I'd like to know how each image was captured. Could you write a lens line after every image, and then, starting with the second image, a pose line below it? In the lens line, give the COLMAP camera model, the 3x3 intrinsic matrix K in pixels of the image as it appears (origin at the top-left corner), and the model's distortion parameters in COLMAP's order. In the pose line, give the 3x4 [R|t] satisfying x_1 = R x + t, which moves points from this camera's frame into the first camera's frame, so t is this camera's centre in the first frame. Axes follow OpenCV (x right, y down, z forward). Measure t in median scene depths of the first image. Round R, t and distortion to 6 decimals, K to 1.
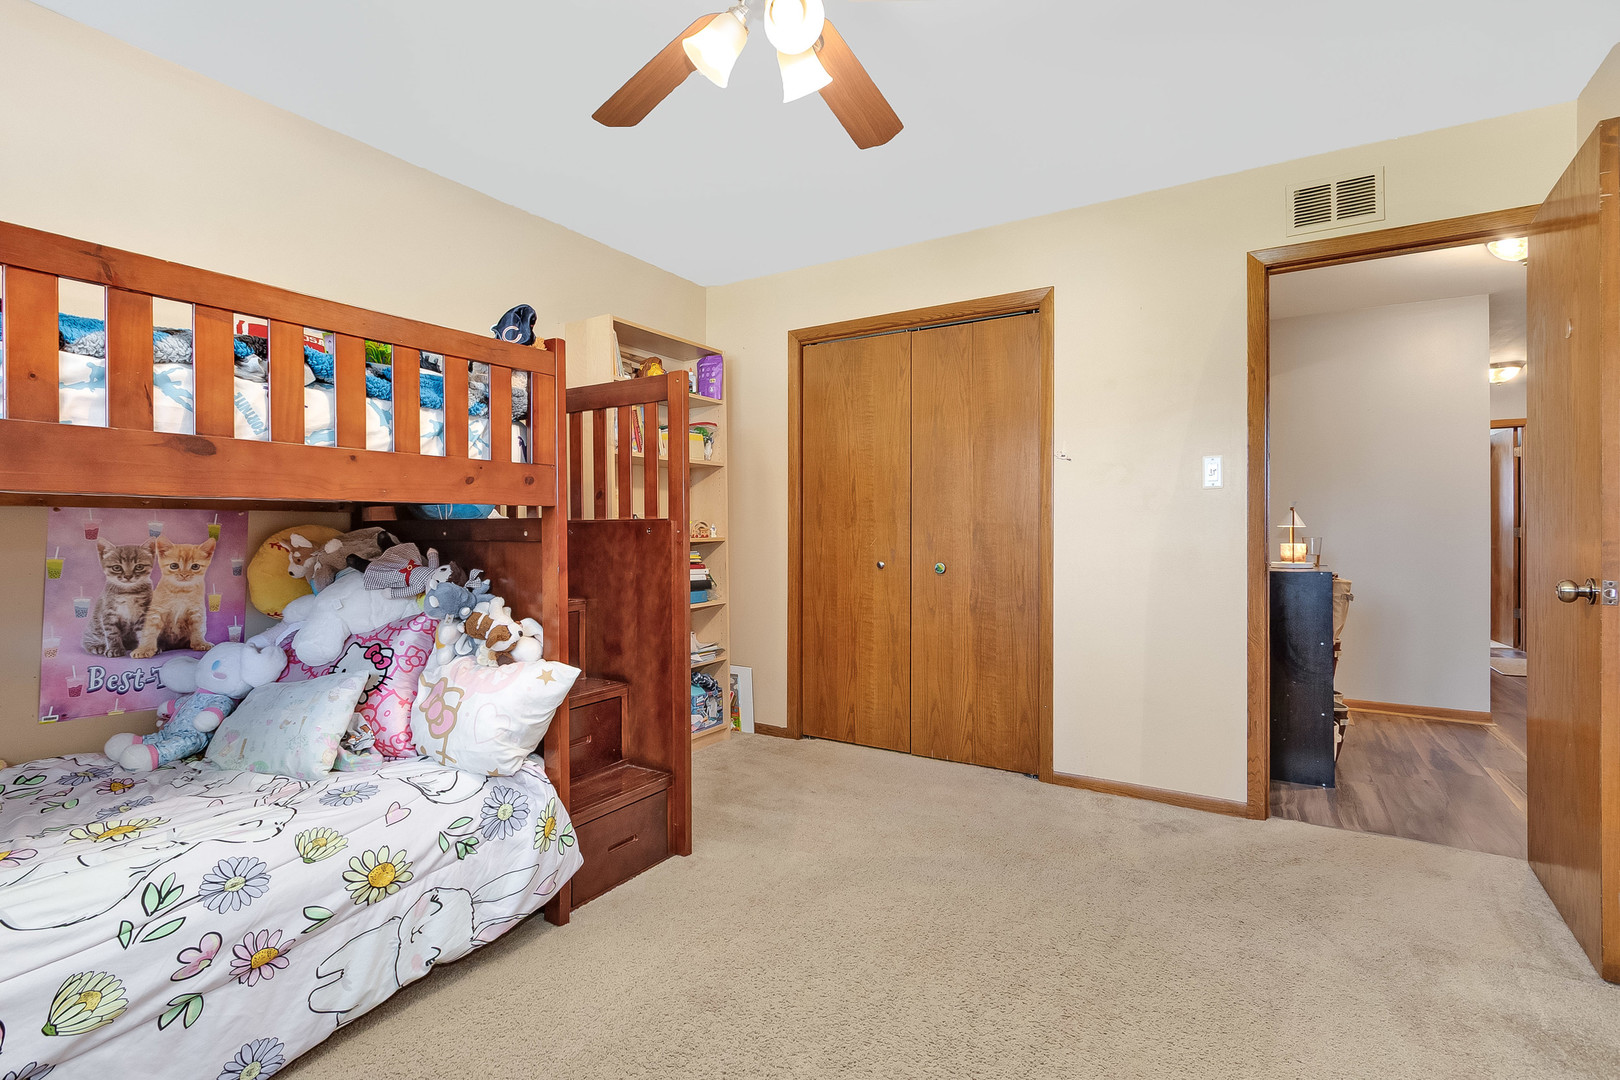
lens RADIAL K [[738.2, 0, 808.5], [0, 738.2, 531.4], [0, 0, 1]] dist [0.002652, 0.000365]
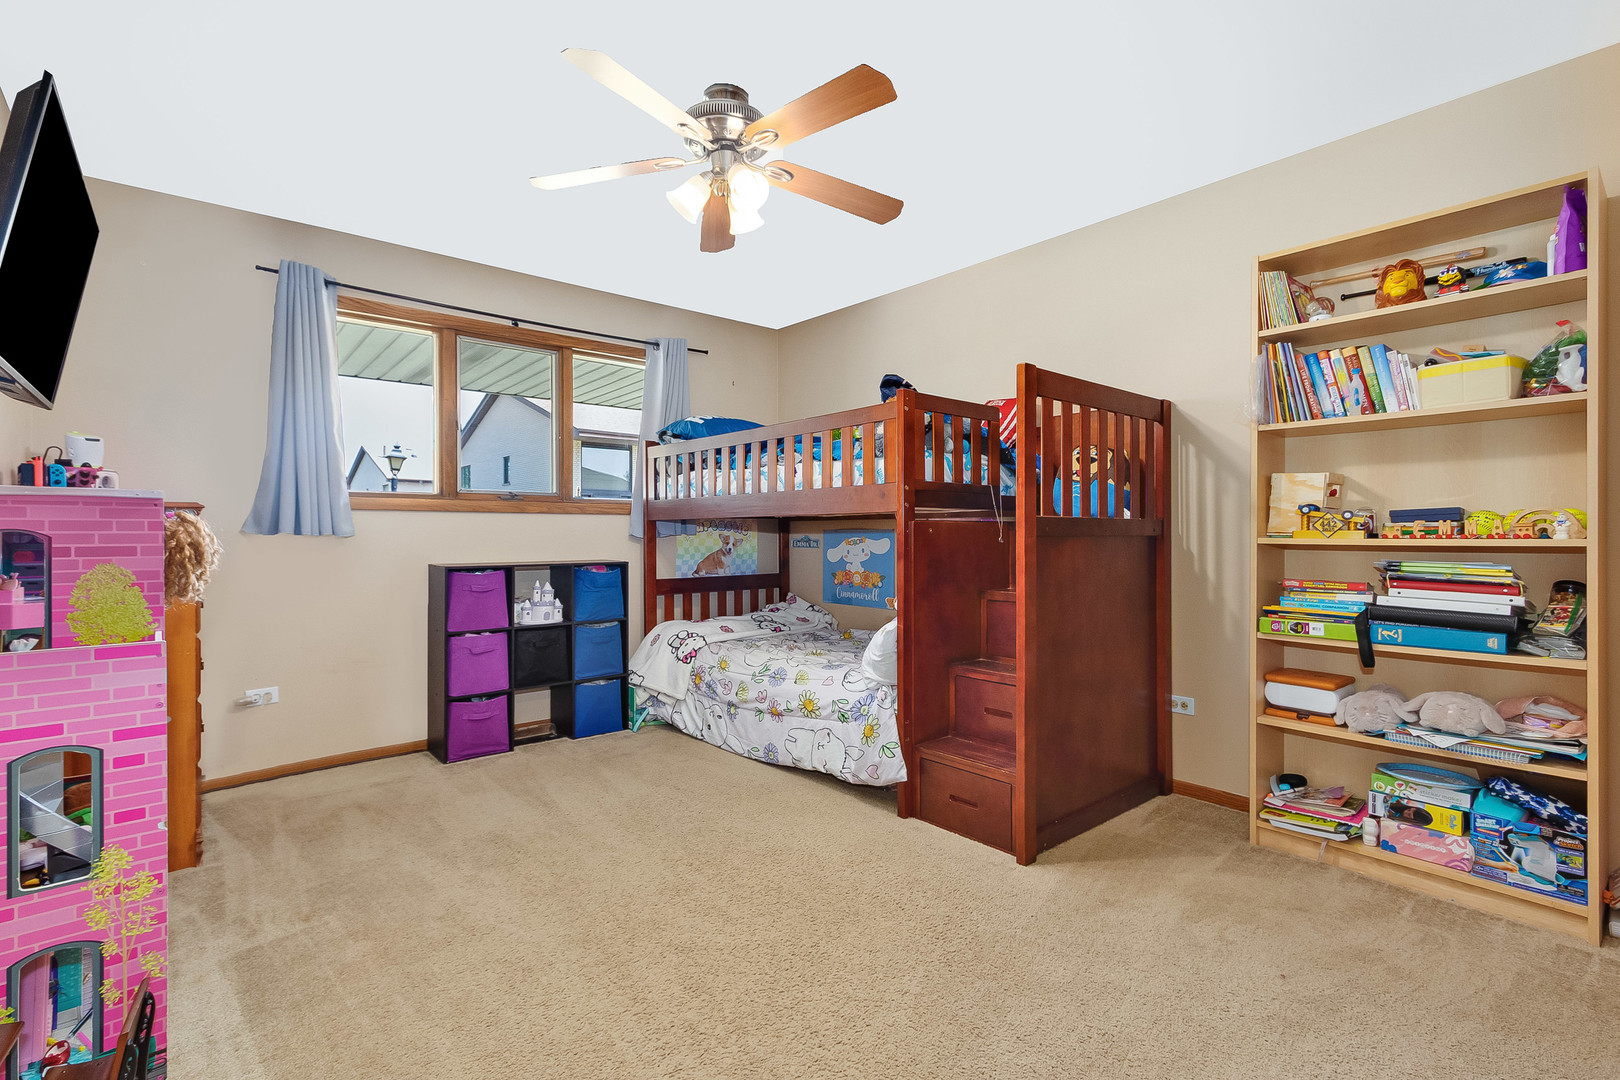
lens RADIAL K [[738.2, 0, 808.5], [0, 738.2, 531.4], [0, 0, 1]] dist [0.002652, 0.000365]
pose [[-0.295353, -0.008411, -0.955351, 1.172330], [-0.001865, 0.999964, -0.008227, 0.017930], [0.955386, -0.000648, -0.295358, 1.421995]]
